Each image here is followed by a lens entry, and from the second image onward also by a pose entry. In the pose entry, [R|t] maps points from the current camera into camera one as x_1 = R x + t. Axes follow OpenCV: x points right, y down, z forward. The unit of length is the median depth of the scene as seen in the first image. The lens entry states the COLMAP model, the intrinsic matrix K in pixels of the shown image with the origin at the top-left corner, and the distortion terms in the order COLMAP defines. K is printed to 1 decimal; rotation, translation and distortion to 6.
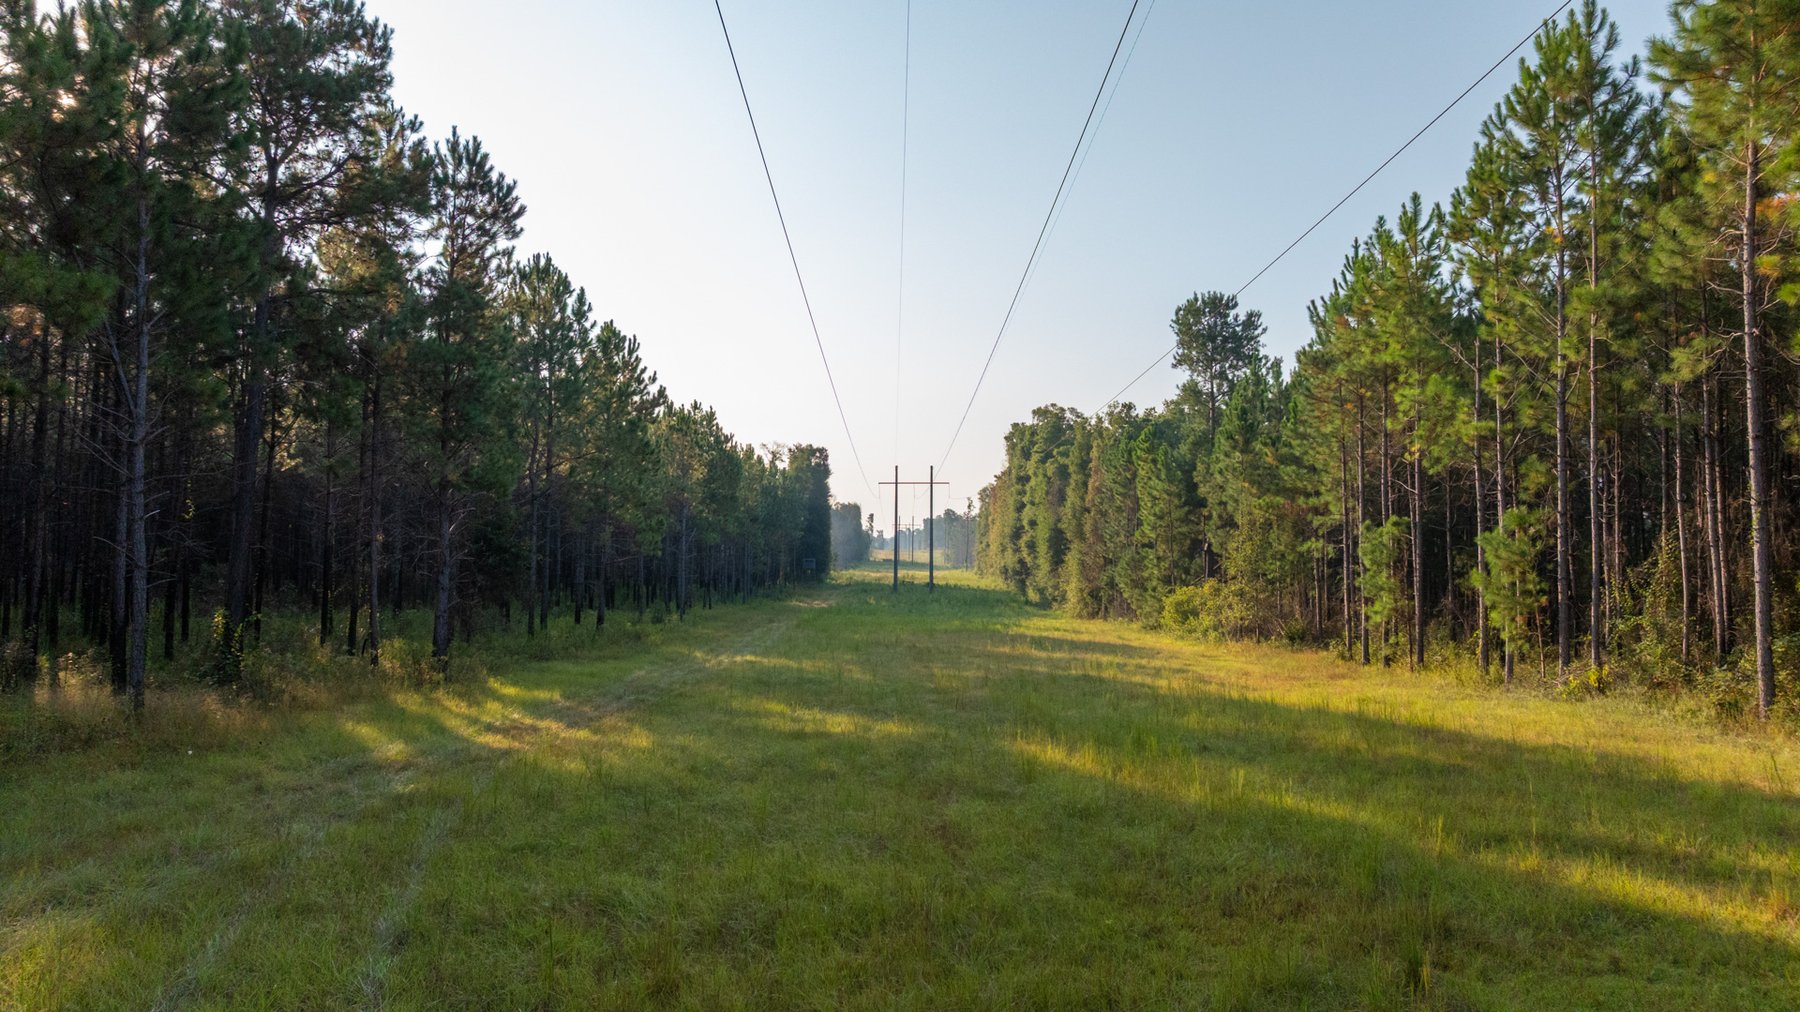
lens RADIAL K [[1271.0, 0, 901.3], [0, 1271.0, 506.8], [0, 0, 1]] dist [-0.042594, 0.039462]
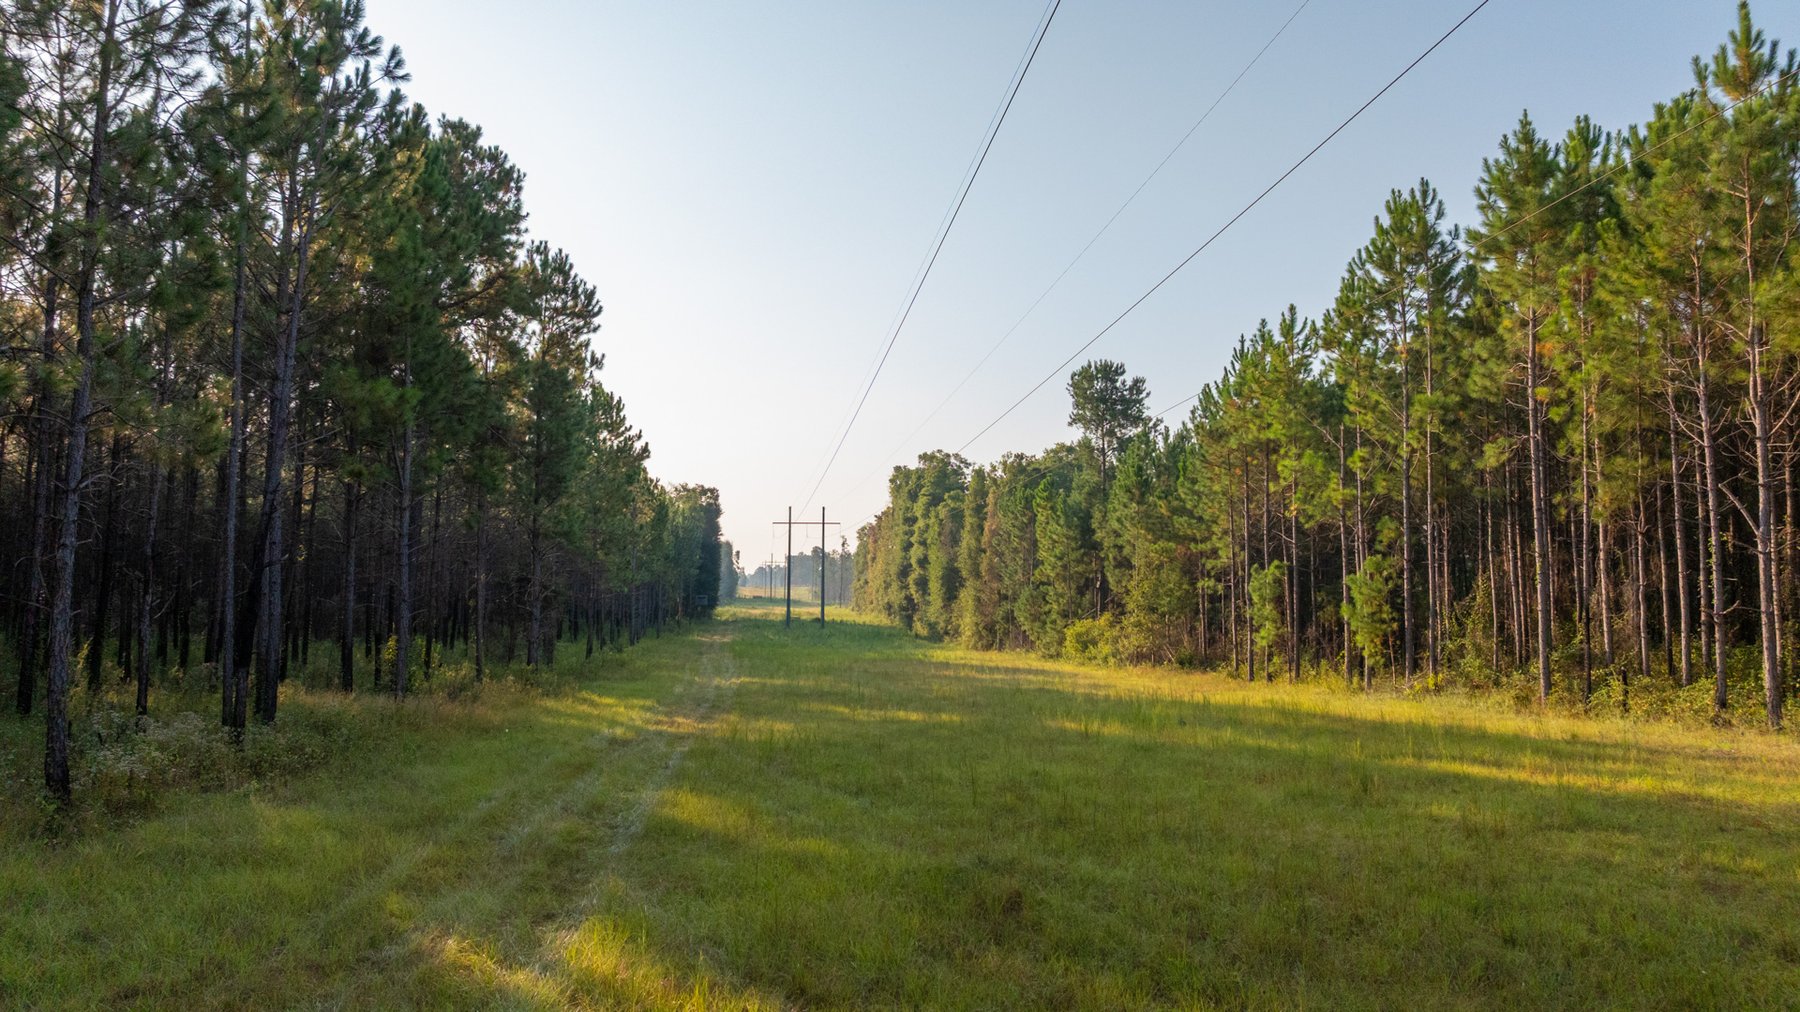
lens RADIAL K [[1271.0, 0, 896.8], [0, 1271.0, 507.4], [0, 0, 1]] dist [-0.042594, 0.039462]
pose [[0.993916, 0.007860, 0.109861, -0.060449], [-0.004742, 0.999579, -0.028617, -0.003910], [-0.110040, 0.027922, 0.993535, -0.102215]]
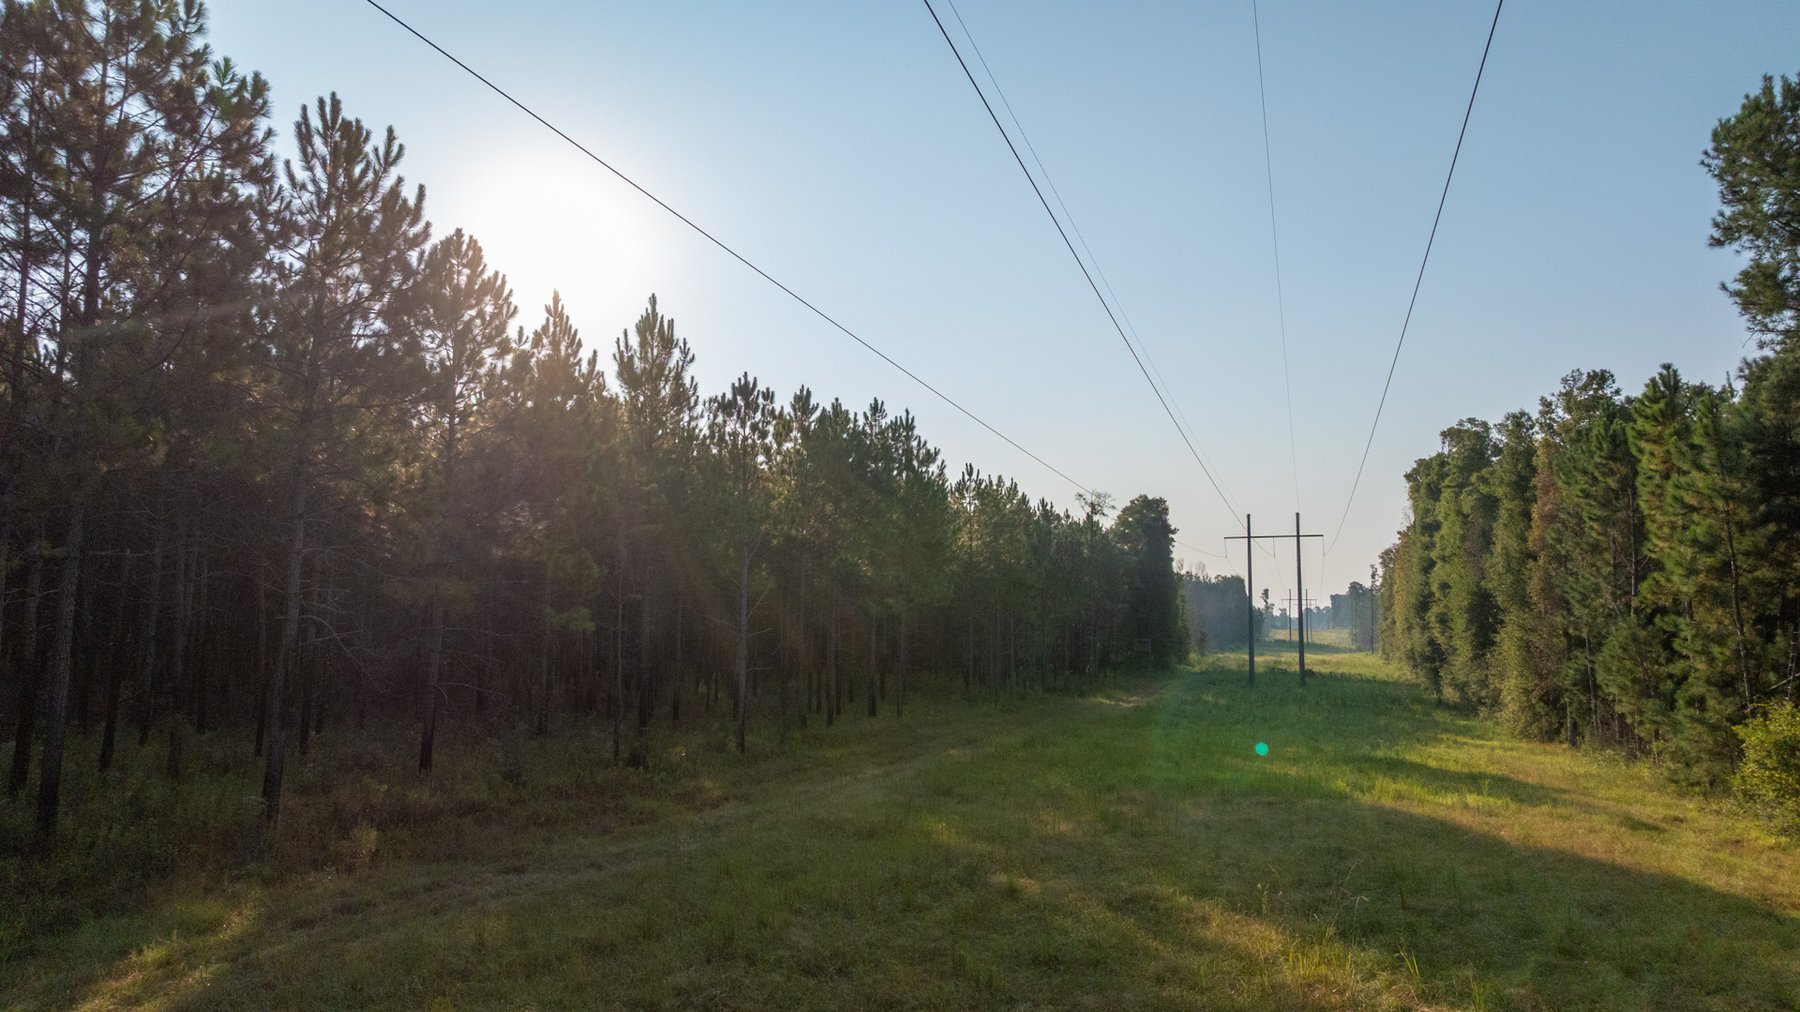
lens RADIAL K [[1271.0, 0, 894.2], [0, 1271.0, 515.8], [0, 0, 1]] dist [-0.042594, 0.039462]
pose [[0.948910, -0.032109, -0.313909, 0.062013], [0.014150, 0.998139, -0.059322, 0.018173], [0.315230, 0.051850, 0.947598, 0.437286]]
